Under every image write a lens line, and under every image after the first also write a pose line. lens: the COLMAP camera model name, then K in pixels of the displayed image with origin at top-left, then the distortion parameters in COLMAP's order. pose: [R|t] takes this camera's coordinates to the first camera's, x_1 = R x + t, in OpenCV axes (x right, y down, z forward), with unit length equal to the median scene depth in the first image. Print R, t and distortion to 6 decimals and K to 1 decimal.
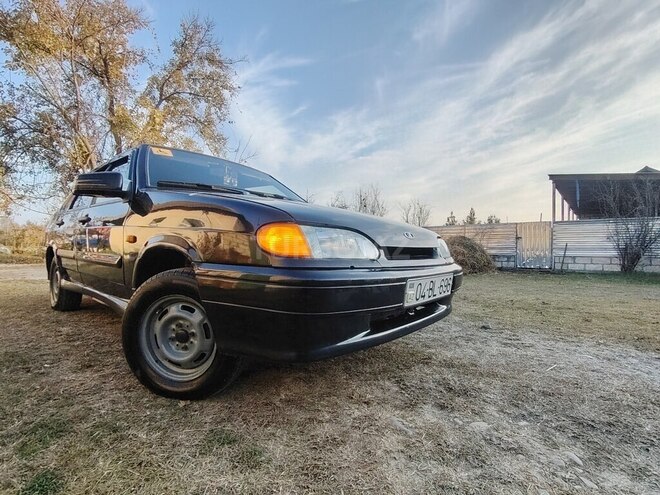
lens RADIAL K [[312.2, 0, 330.7], [0, 312.2, 230.9], [0, 0, 1]] dist [-0.010303, 0.000096]
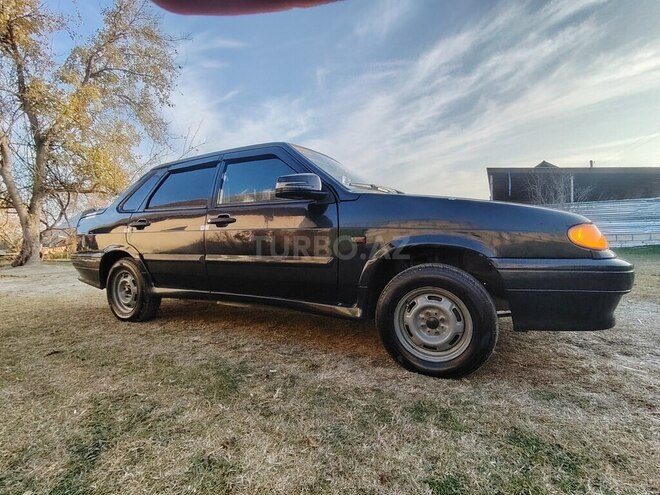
lens RADIAL K [[312.2, 0, 331.8], [0, 312.2, 223.4], [0, 0, 1]] dist [-0.010303, 0.000096]
pose [[0.971980, -0.031205, 0.232984, -0.113497], [0.028333, 0.999476, 0.015664, -0.004874], [-0.233350, -0.008624, 0.972354, 0.000323]]
